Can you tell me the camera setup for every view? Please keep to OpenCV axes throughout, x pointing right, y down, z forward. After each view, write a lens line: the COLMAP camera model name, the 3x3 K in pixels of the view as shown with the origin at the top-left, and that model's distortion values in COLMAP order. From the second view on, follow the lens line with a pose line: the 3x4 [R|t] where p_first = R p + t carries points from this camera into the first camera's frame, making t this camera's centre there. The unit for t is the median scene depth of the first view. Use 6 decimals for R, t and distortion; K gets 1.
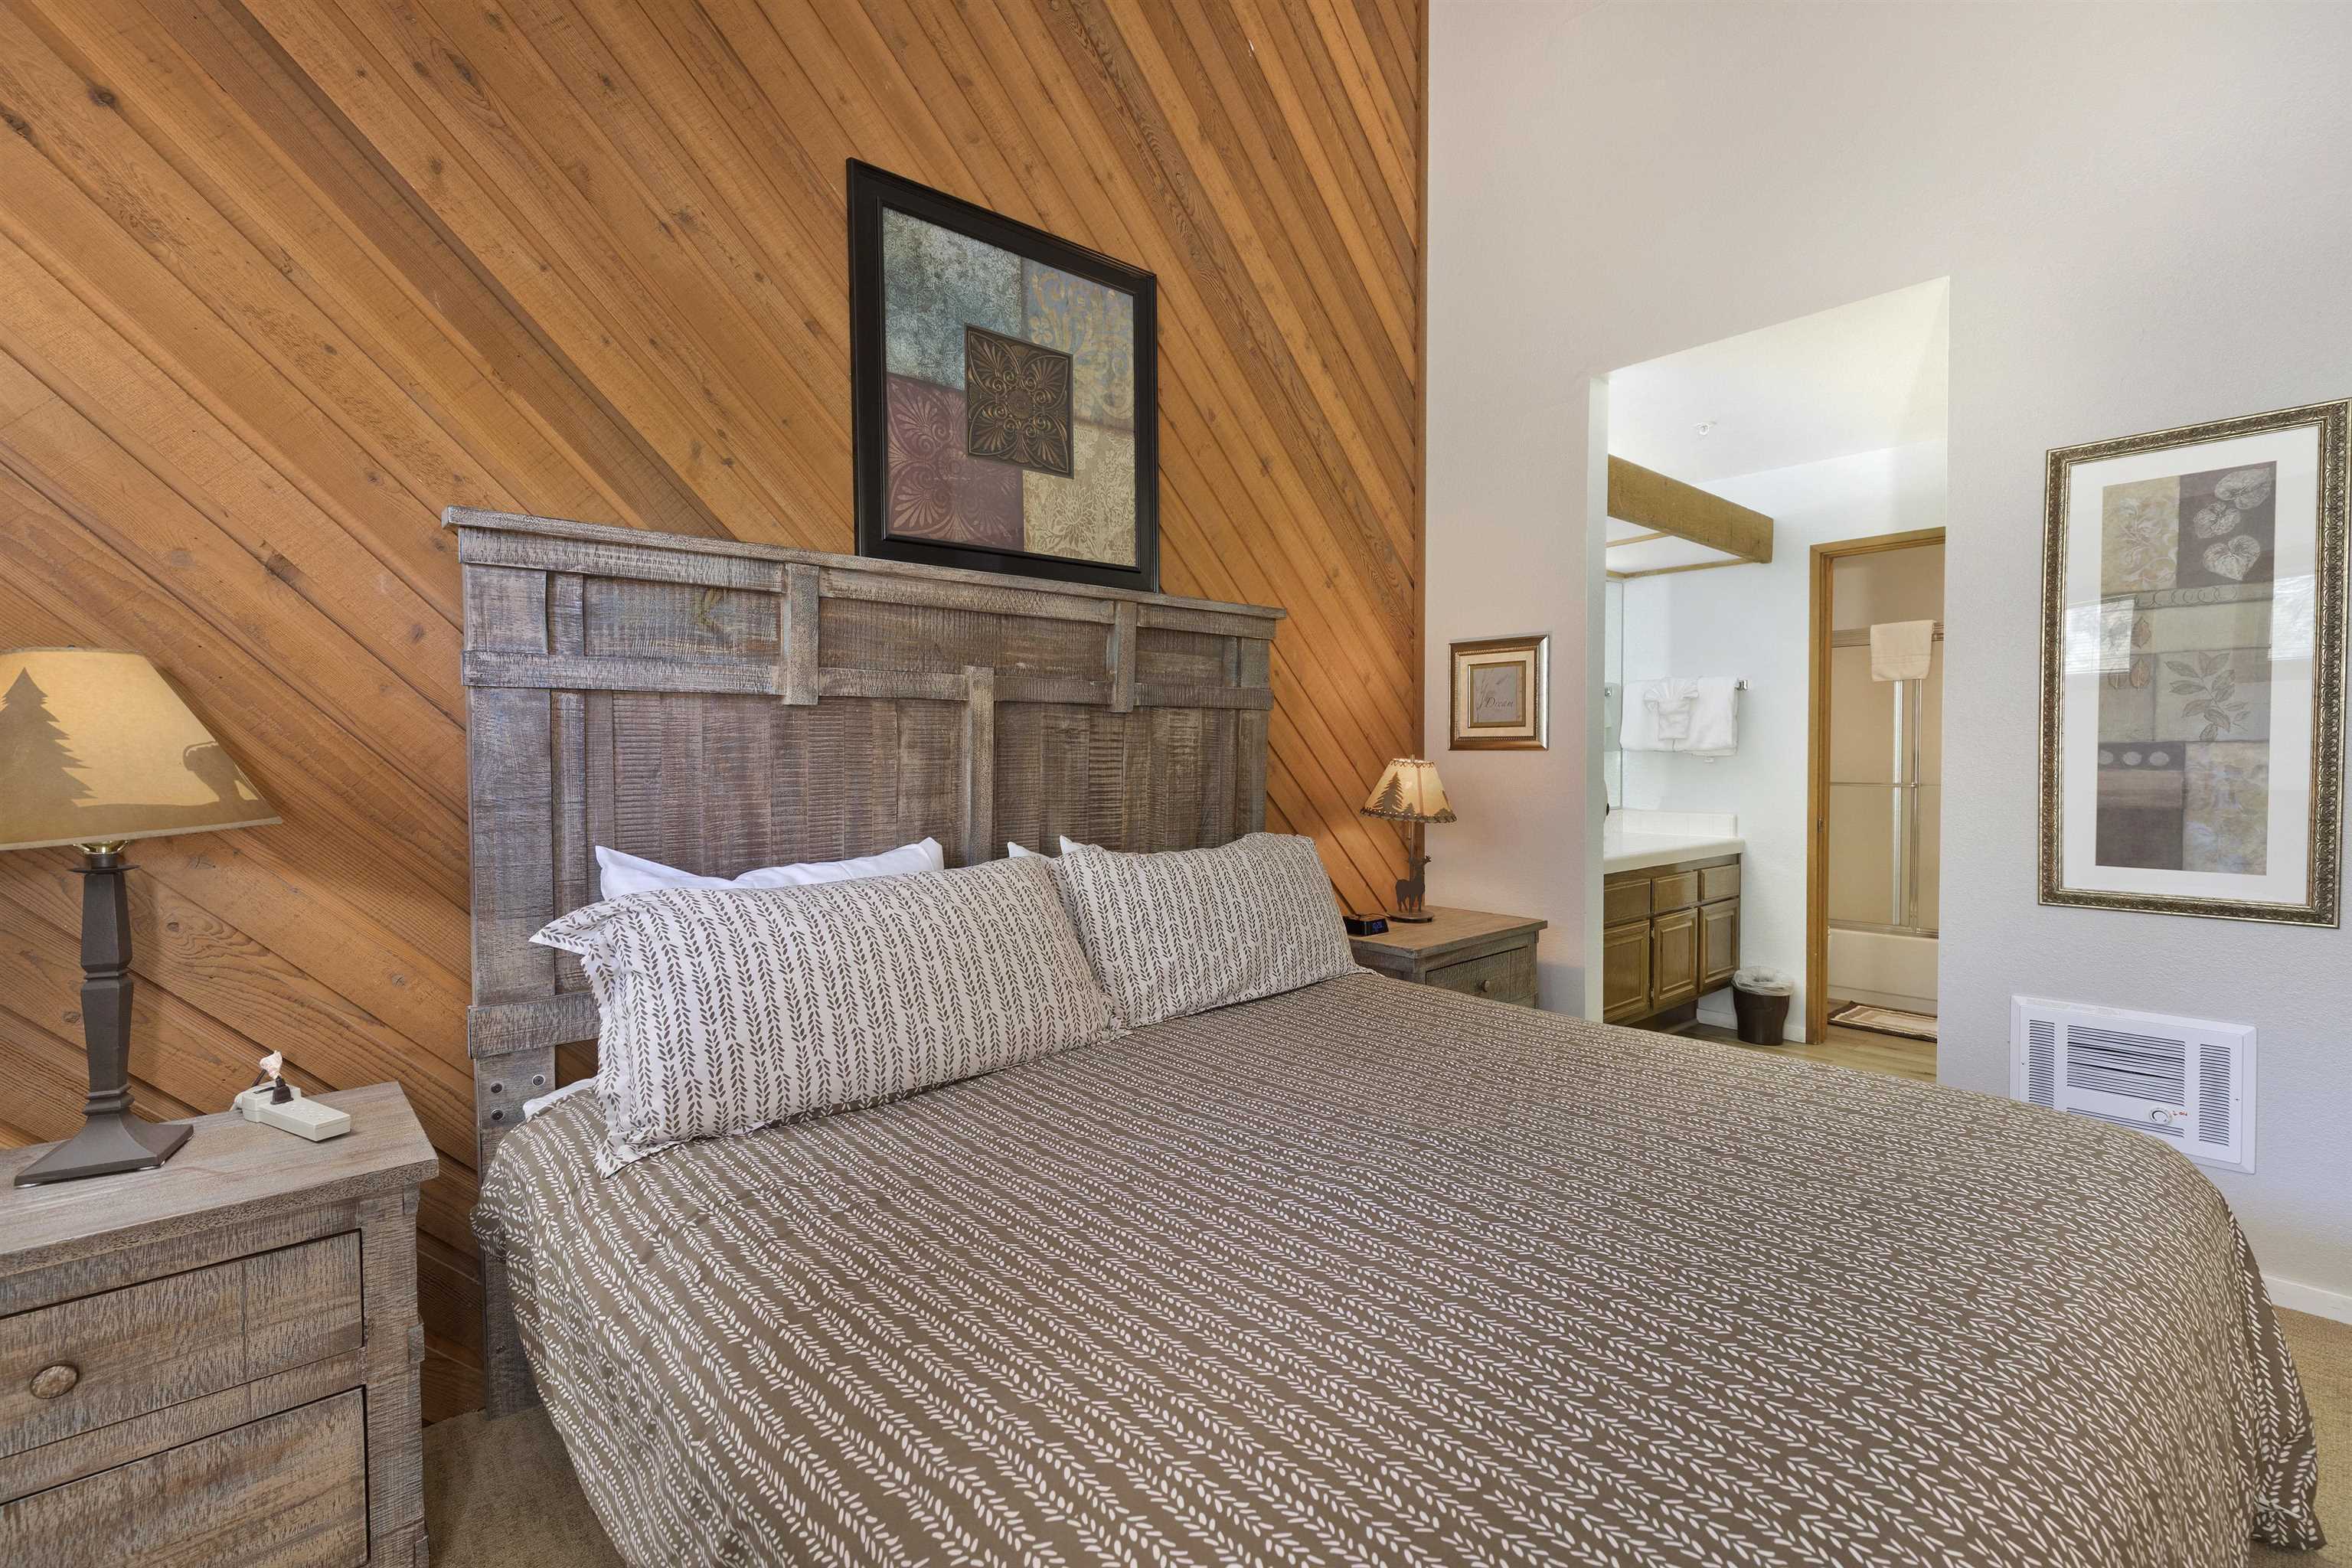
lens RADIAL K [[1046.9, 0, 1183.1], [0, 1046.9, 782.1], [0, 0, 1]] dist [0.007660, -0.001944]
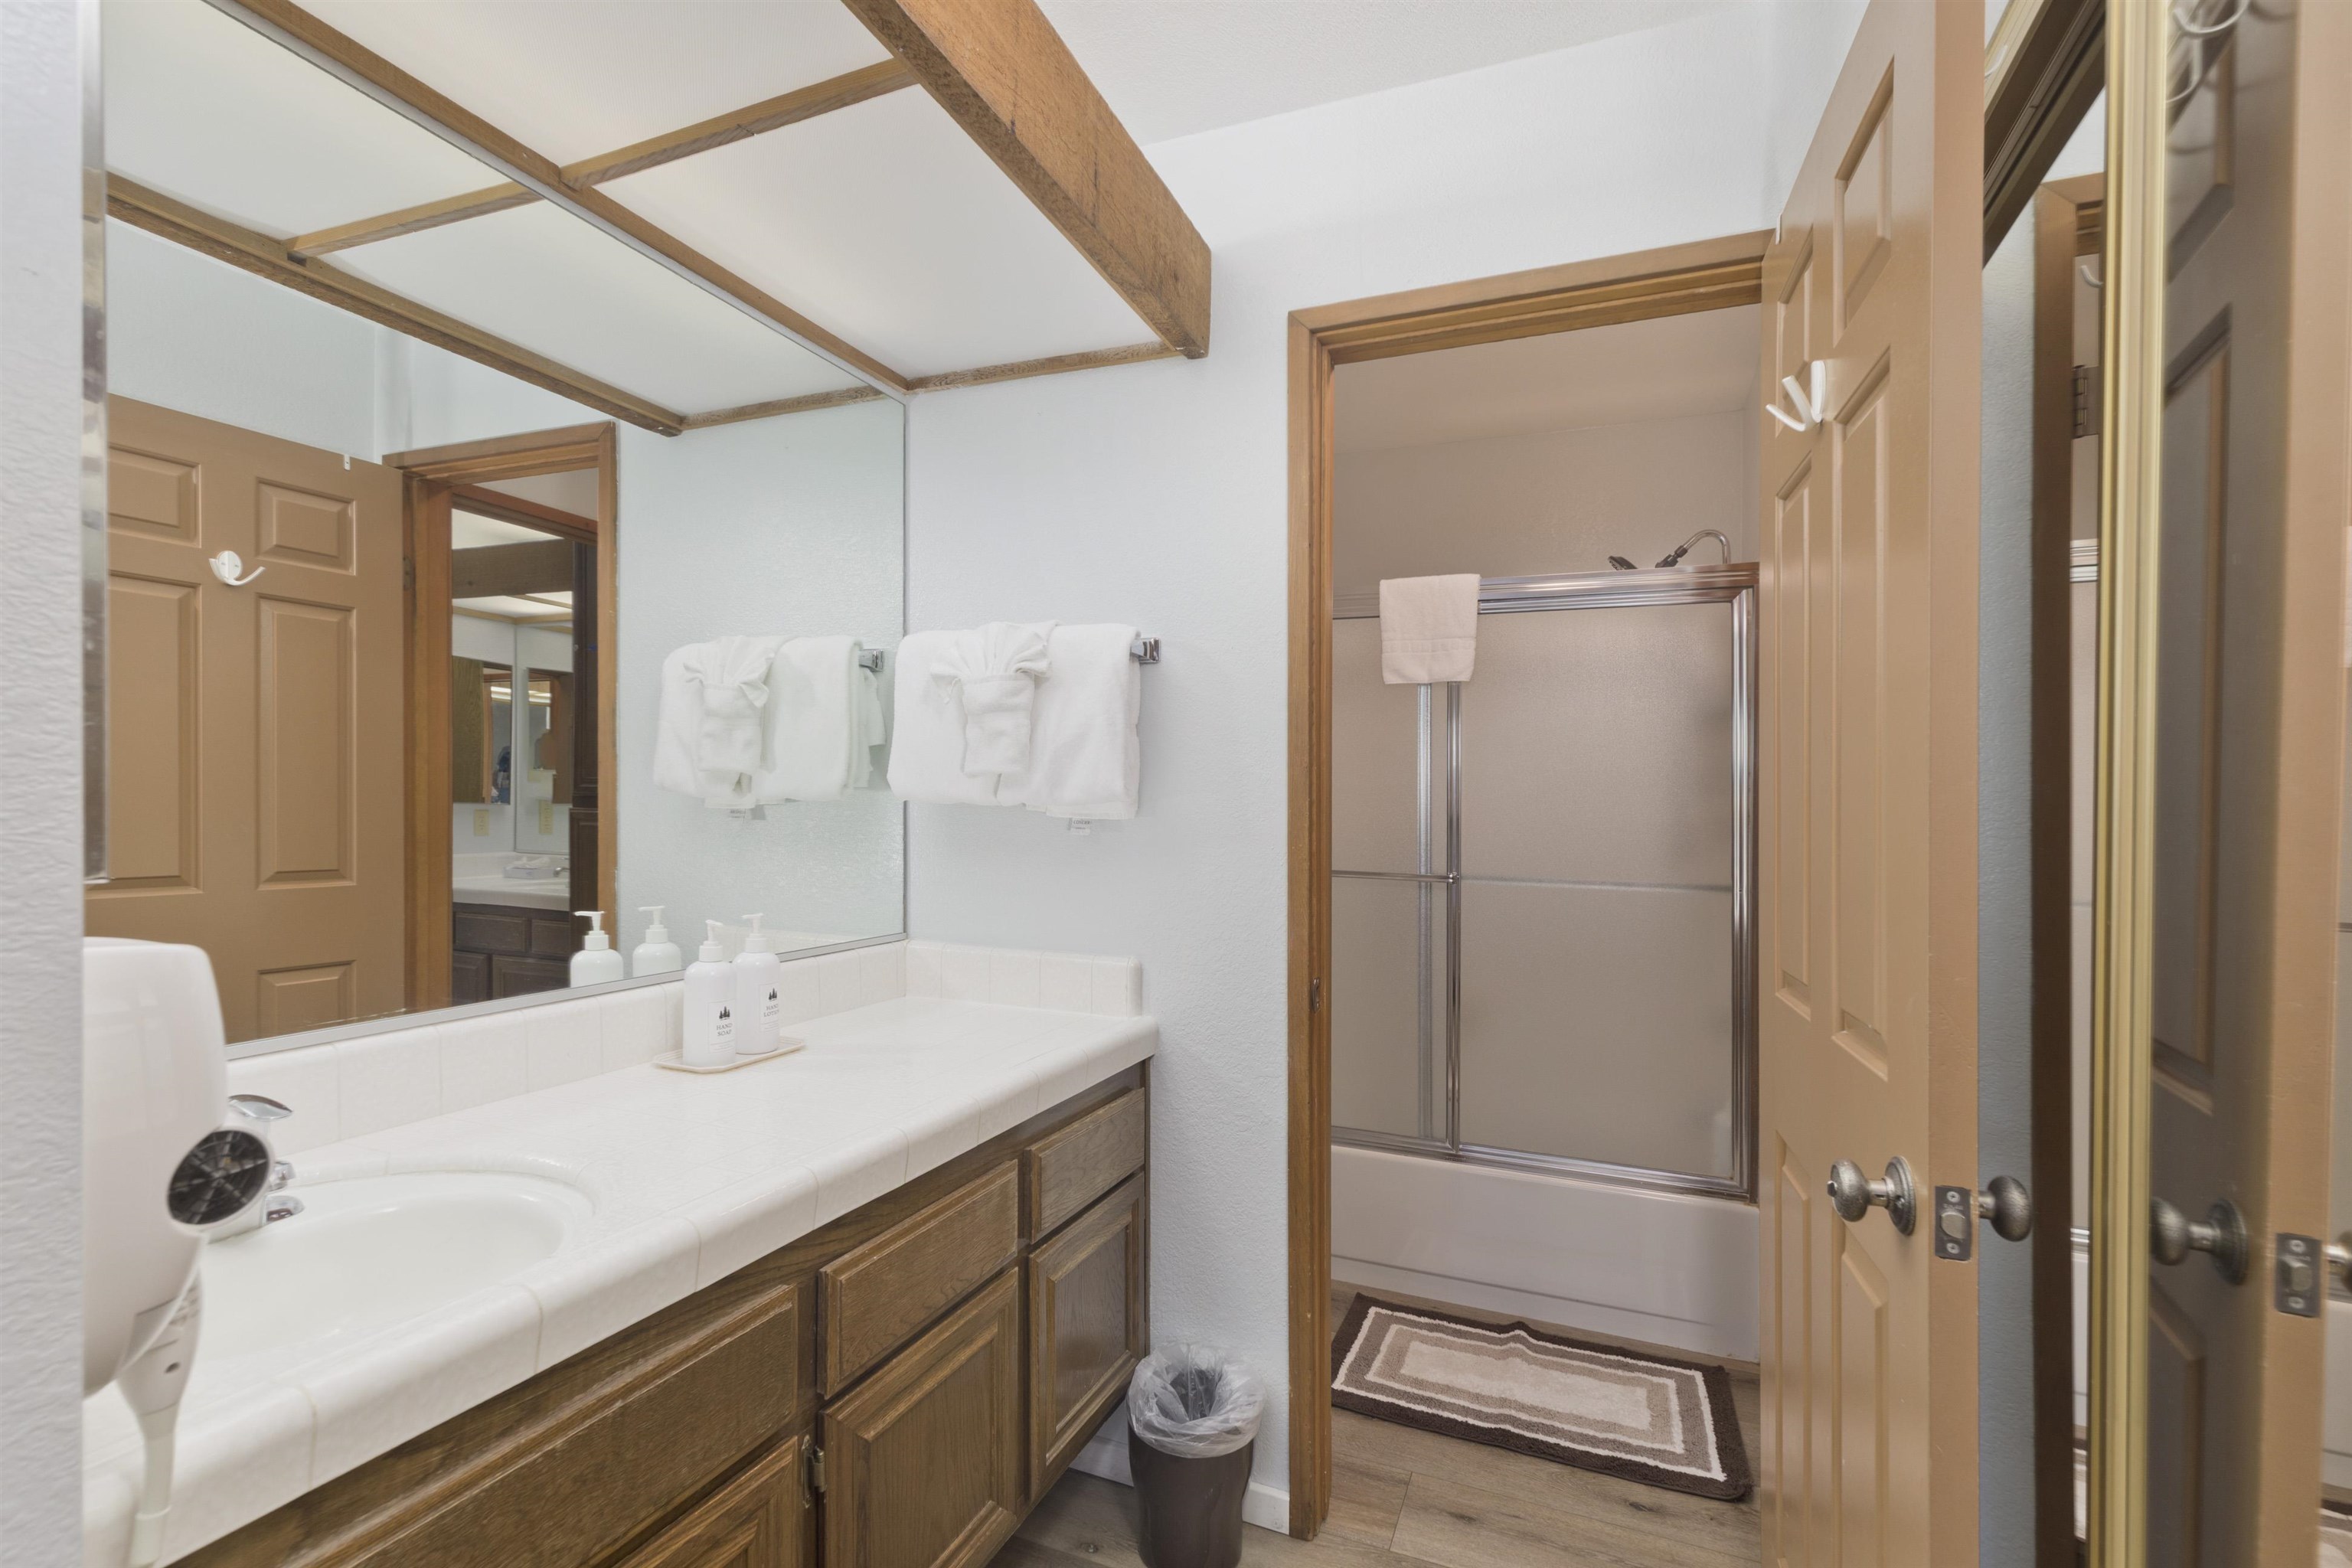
lens RADIAL K [[1046.9, 0, 1181.4], [0, 1046.9, 792.0], [0, 0, 1]] dist [0.007660, -0.001944]
pose [[0.907572, 0.004719, 0.419871, 0.804353], [0.009236, 0.999471, -0.031197, -0.049600], [-0.419796, 0.032191, 0.907047, 1.349712]]
